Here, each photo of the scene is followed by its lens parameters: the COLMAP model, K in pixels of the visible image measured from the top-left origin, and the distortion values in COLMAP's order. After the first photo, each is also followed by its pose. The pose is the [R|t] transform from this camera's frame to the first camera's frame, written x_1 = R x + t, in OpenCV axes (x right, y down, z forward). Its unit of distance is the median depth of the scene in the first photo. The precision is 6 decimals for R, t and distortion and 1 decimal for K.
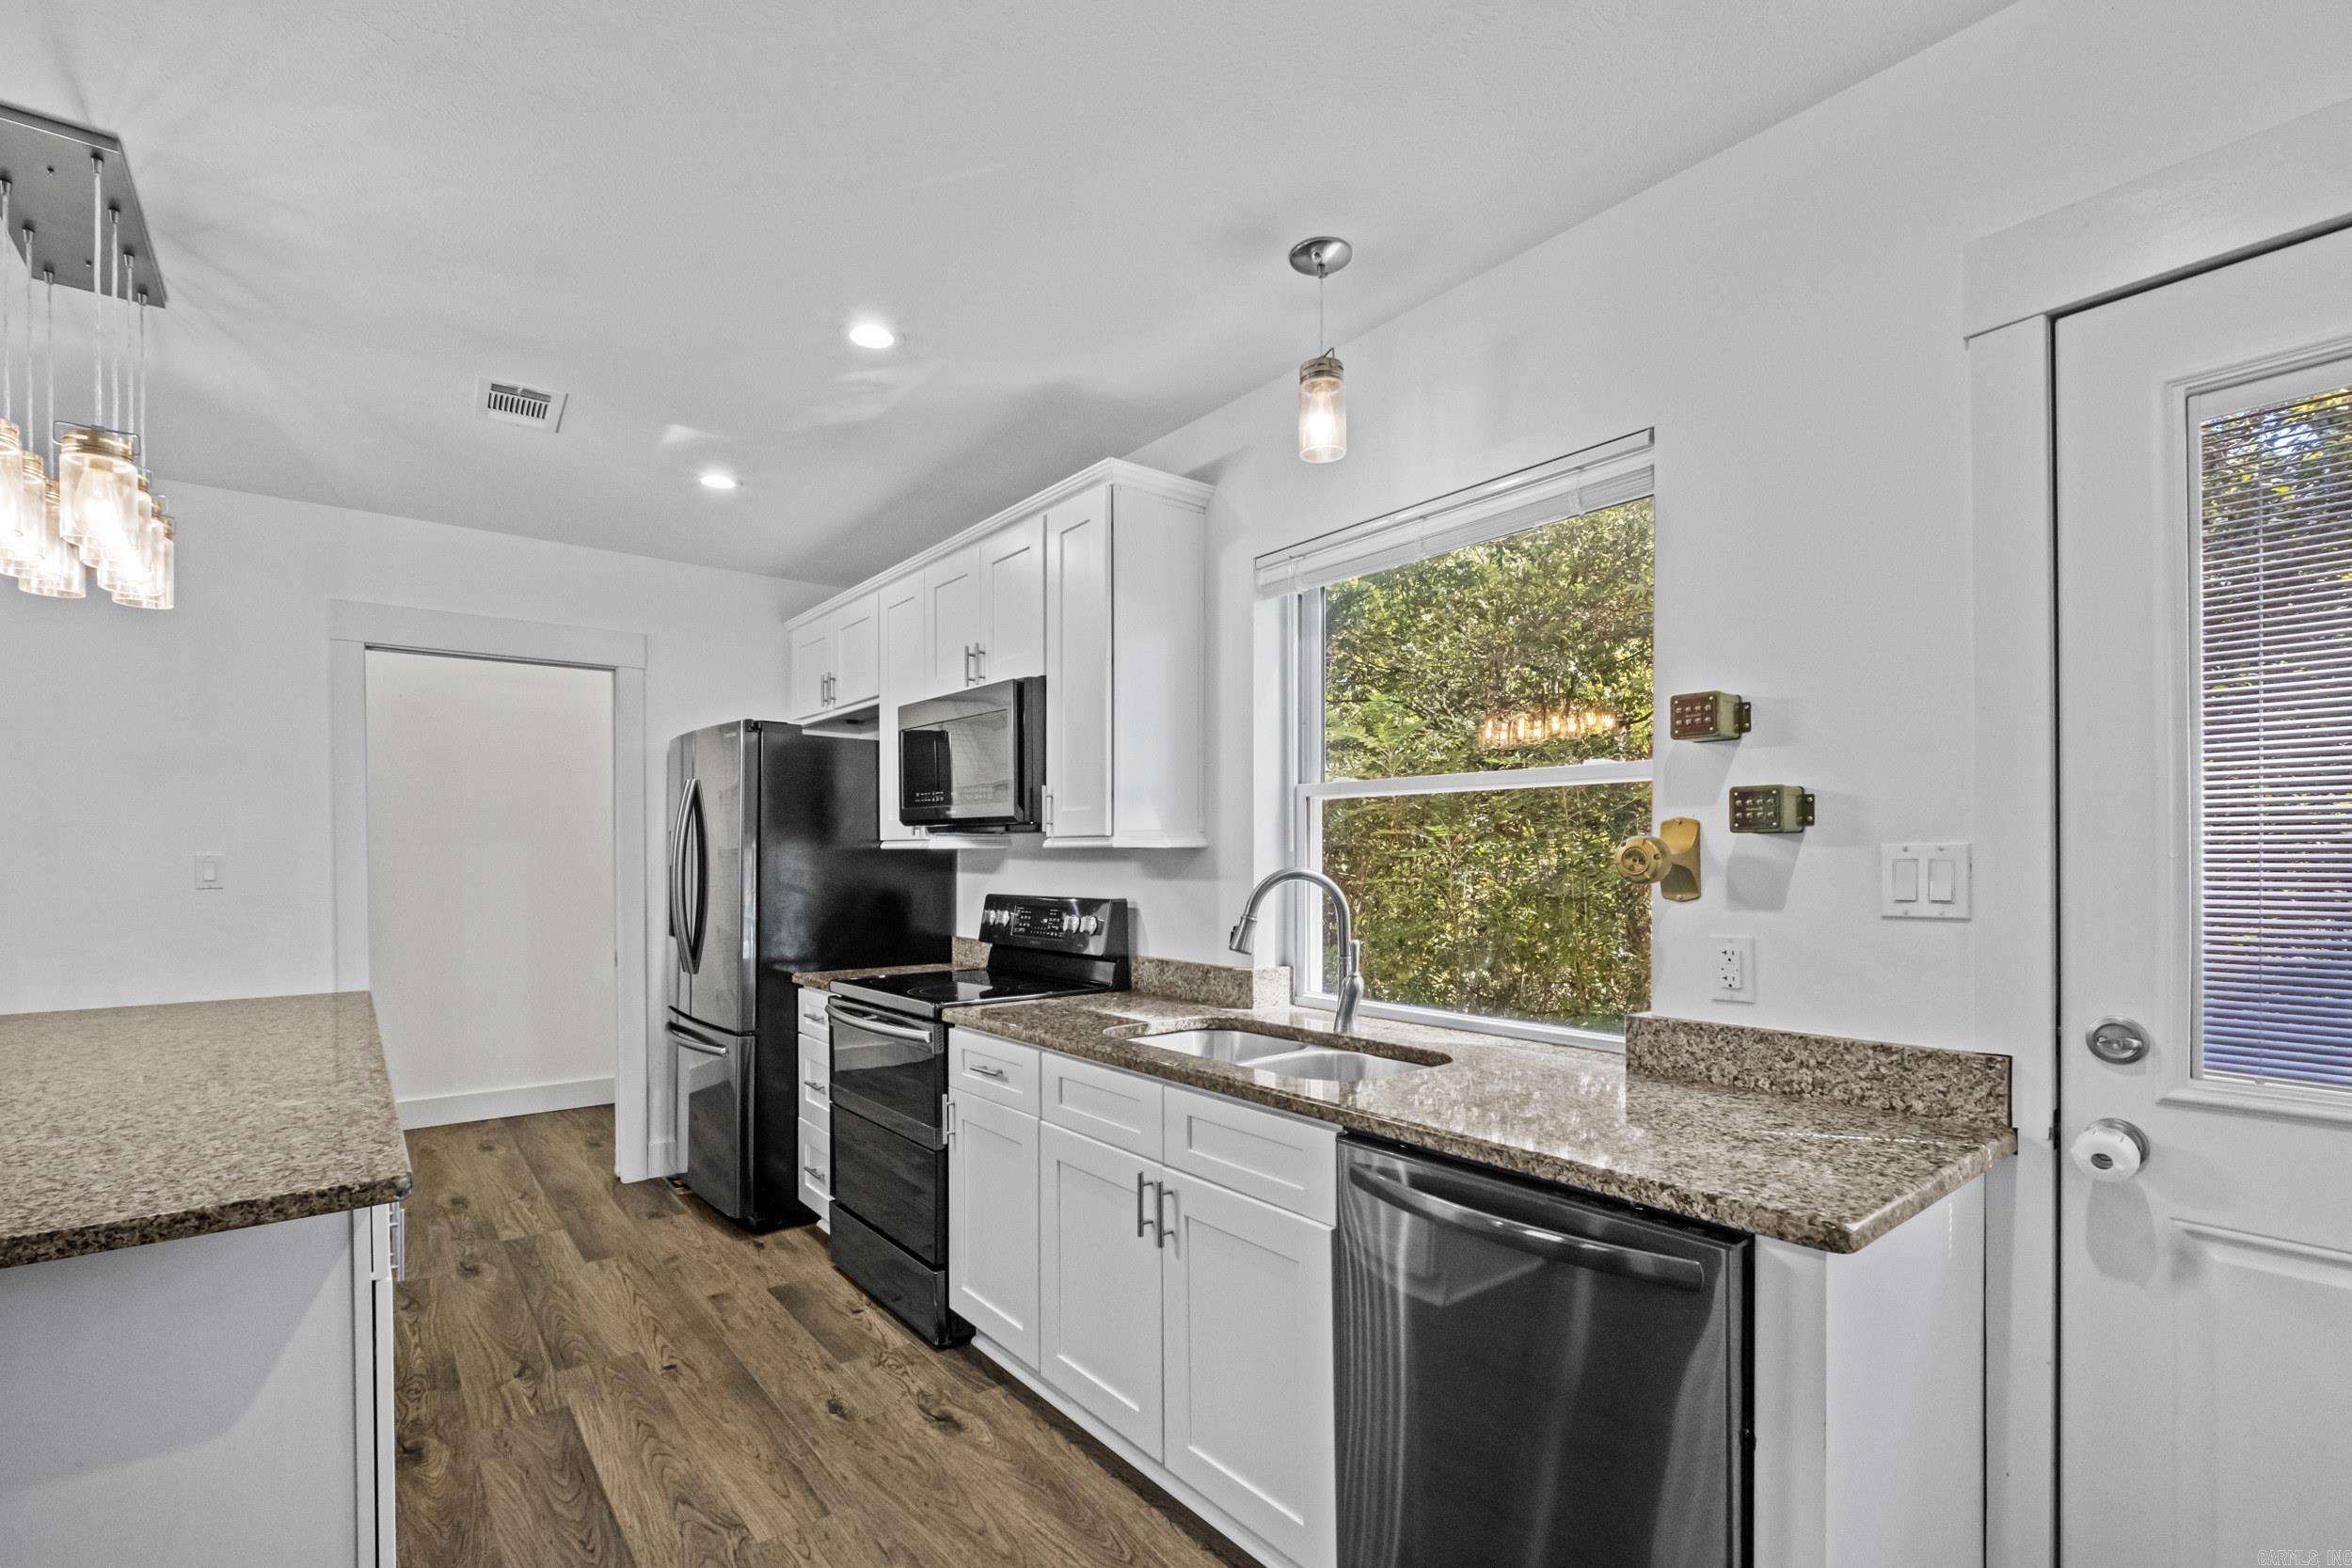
lens RADIAL K [[1024.4, 0, 1176.9], [0, 1024.4, 862.4], [0, 0, 1]] dist [0.028111, -0.000053]
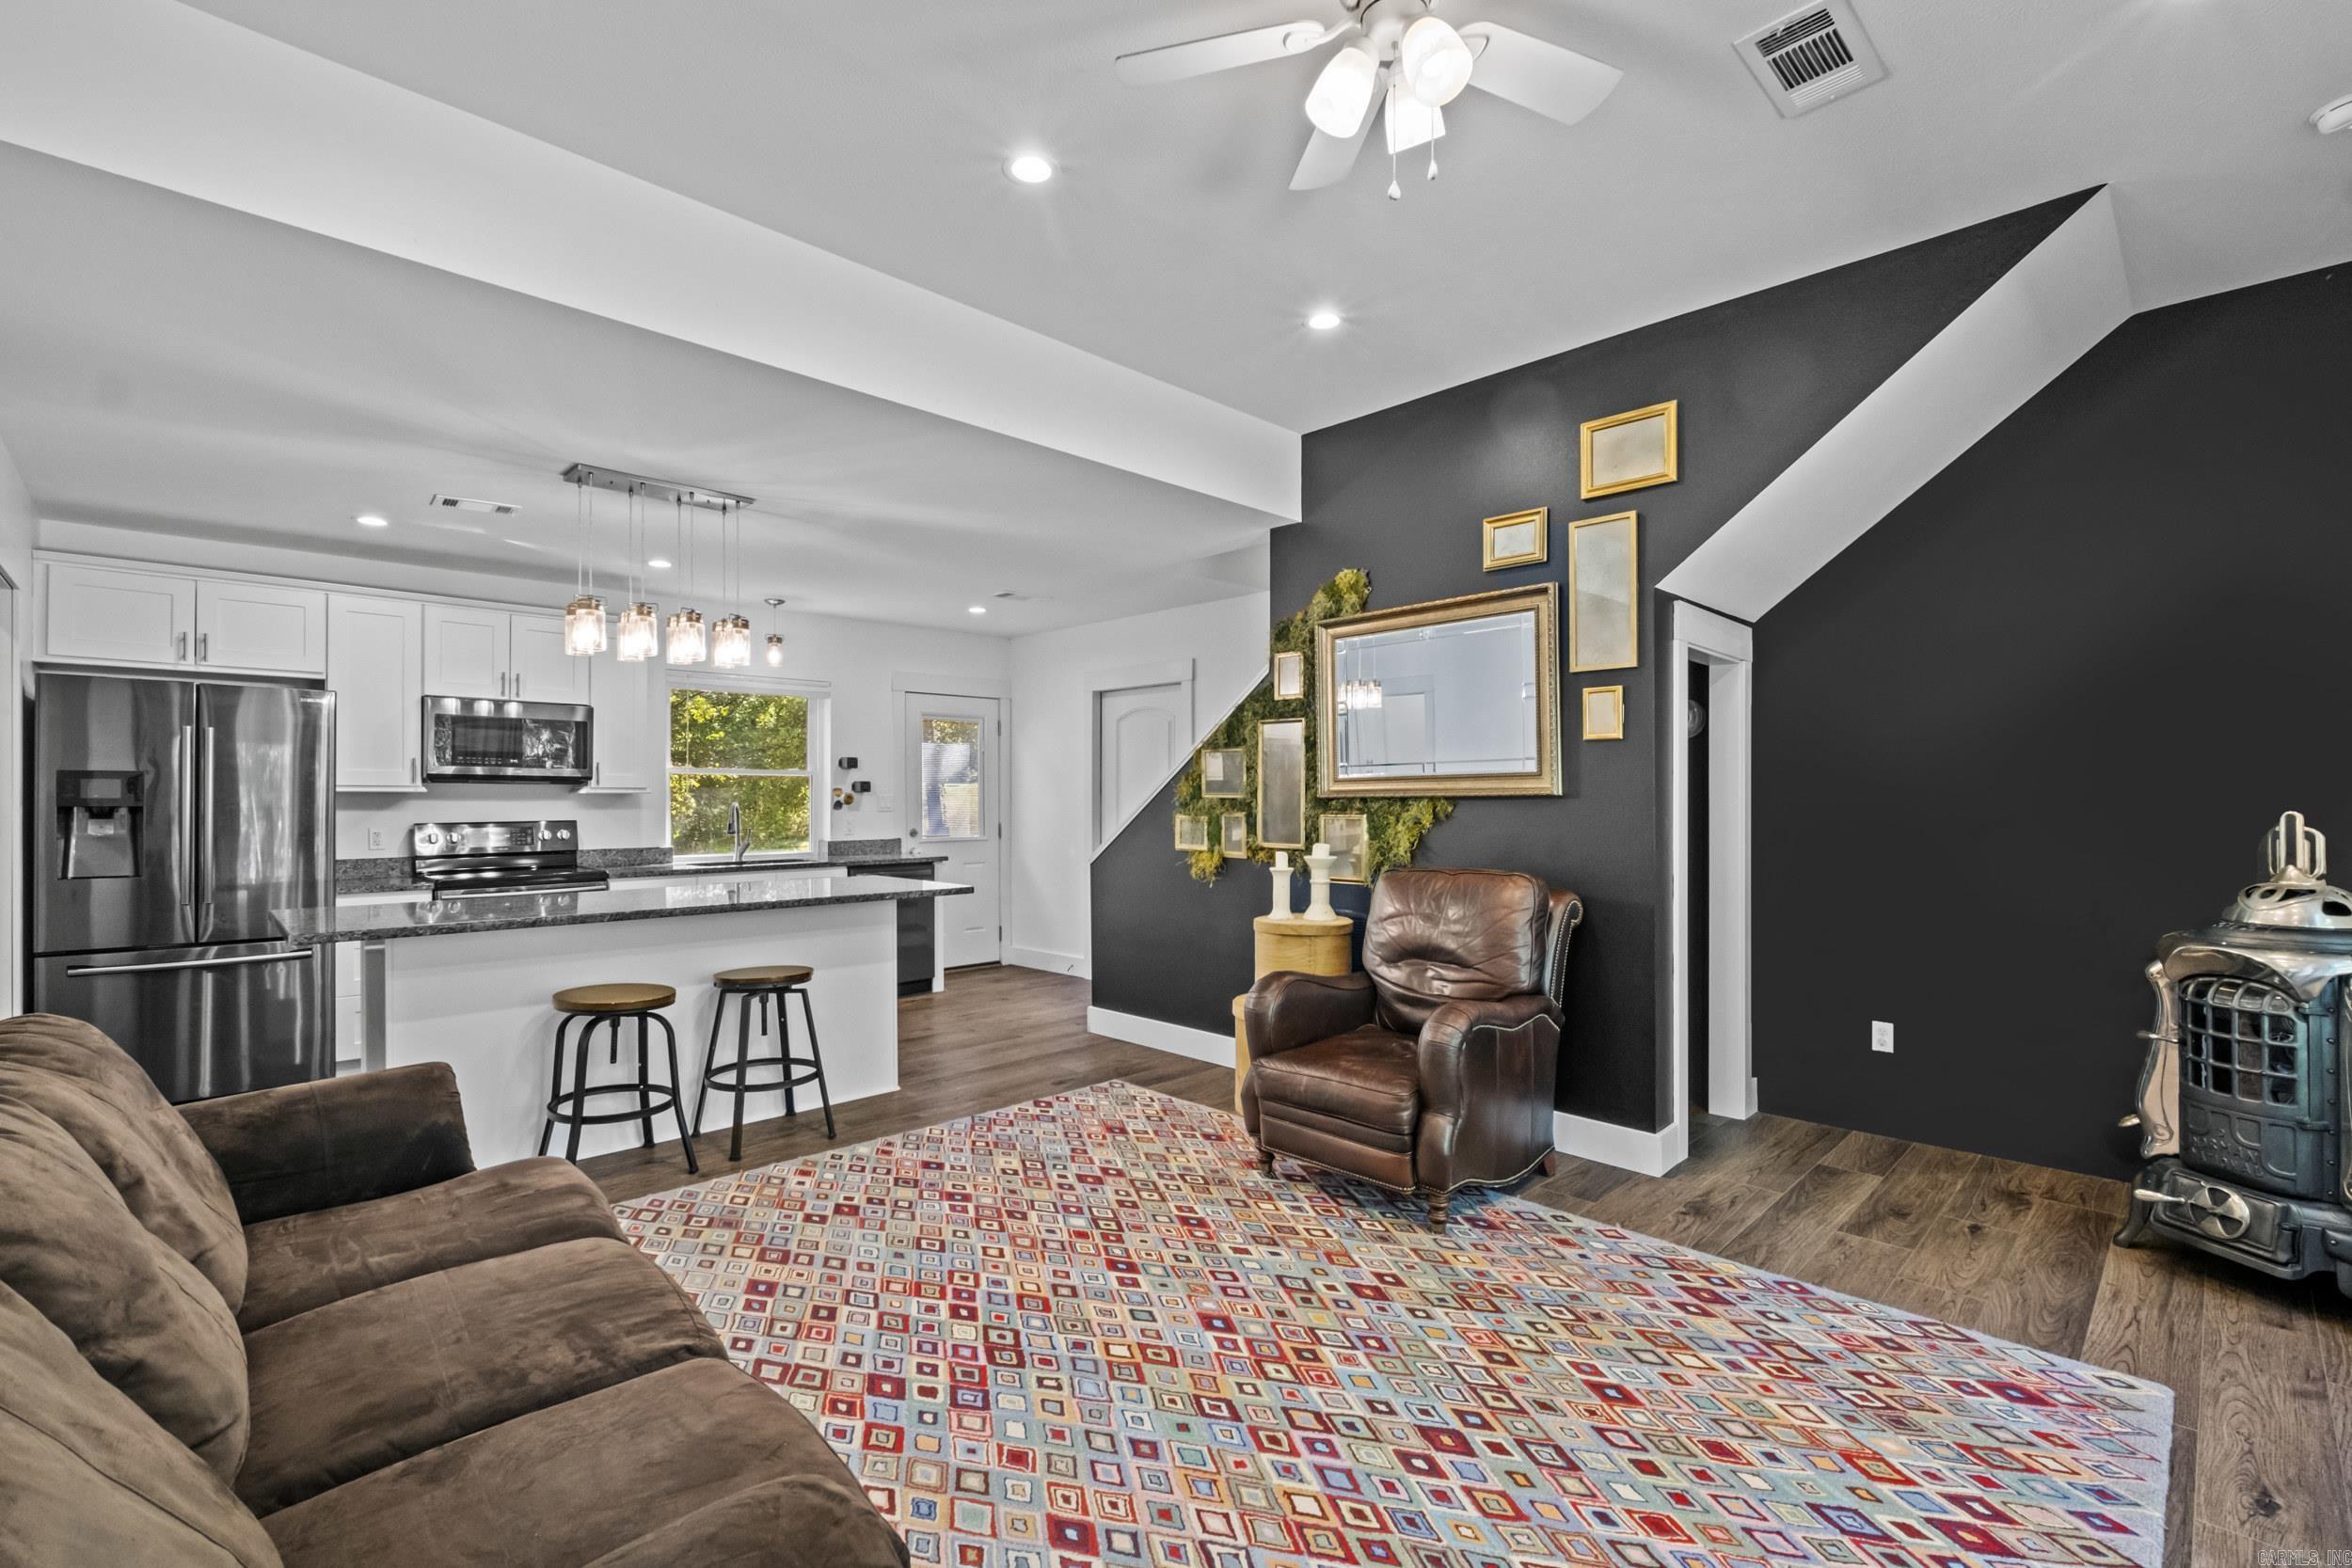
lens RADIAL K [[1037.4, 0, 1164.6], [0, 1037.4, 791.3], [0, 0, 1]] dist [-0.007107, -0.000693]
pose [[-0.086548, 0.005092, 0.996235, -2.332265], [0.004088, 0.999980, -0.004756, -0.004214], [-0.996239, 0.003661, -0.086567, 0.086991]]
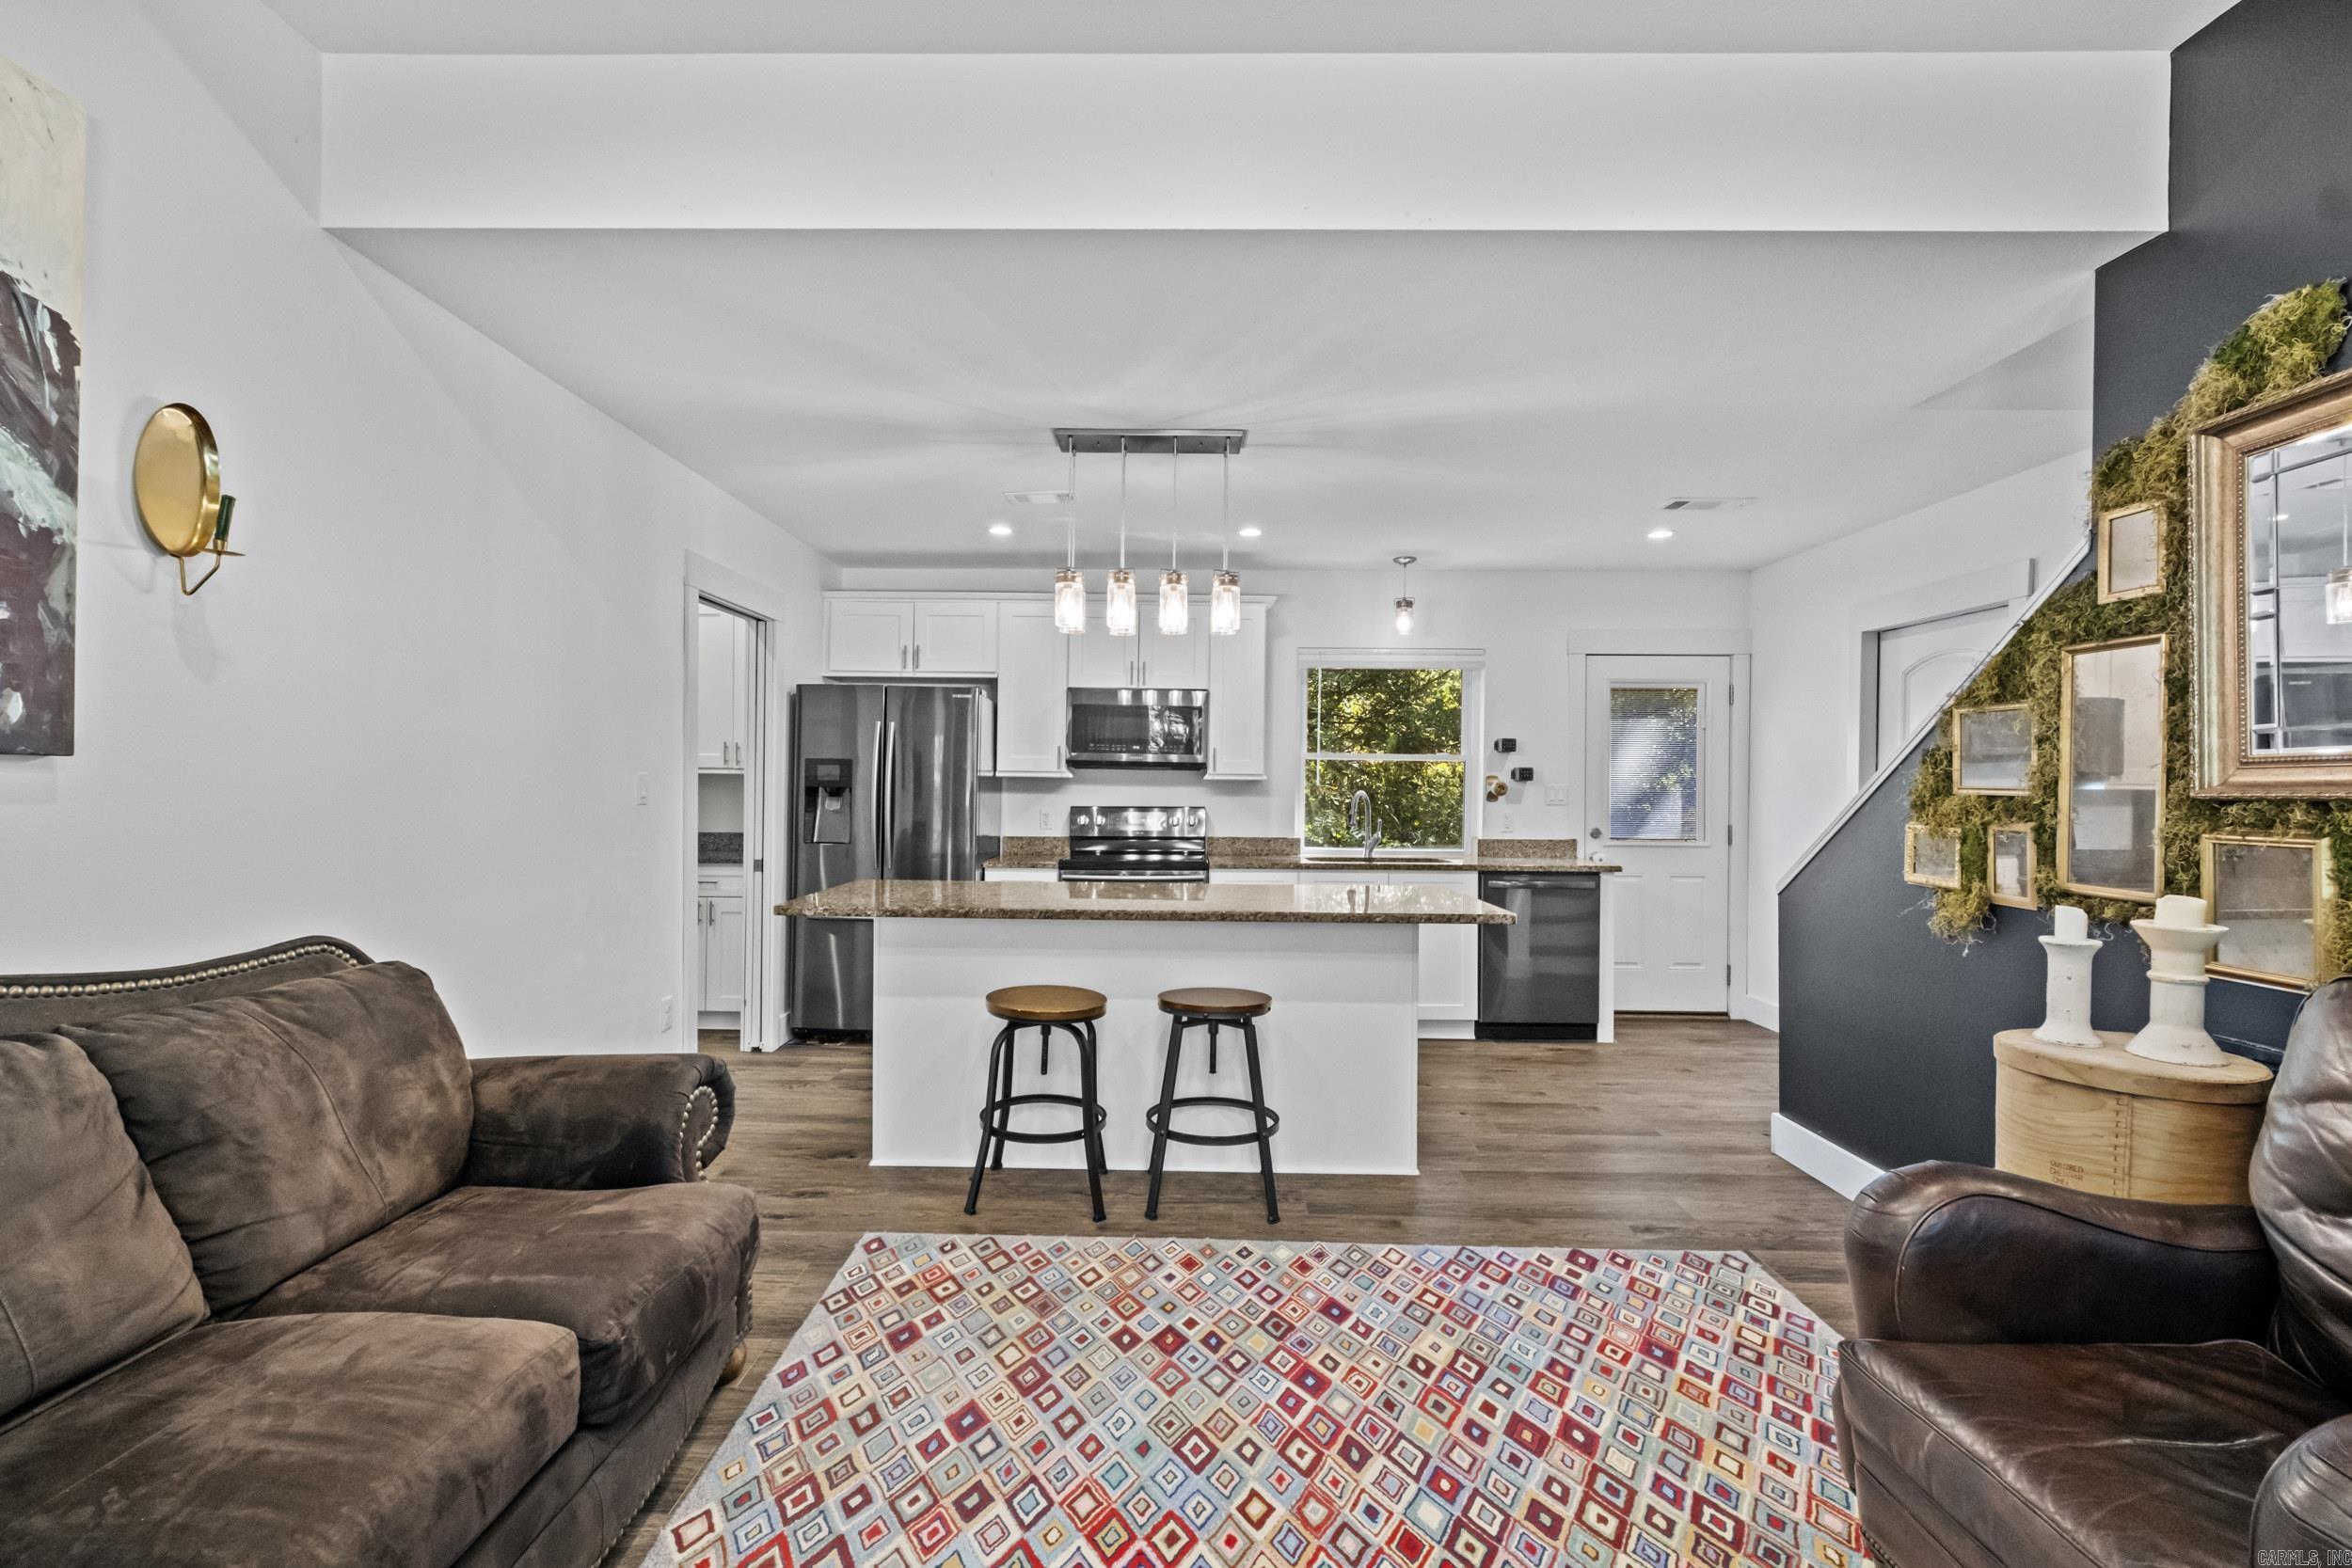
lens RADIAL K [[1065.6, 0, 1161.6], [0, 1065.6, 782.3], [0, 0, 1]] dist [0.001824, 0.000199]
pose [[0.645109, 0.006694, 0.764061, -1.815458], [-0.008429, 0.999963, -0.001644, -0.005325], [-0.764044, -0.005380, 0.645141, -0.229365]]
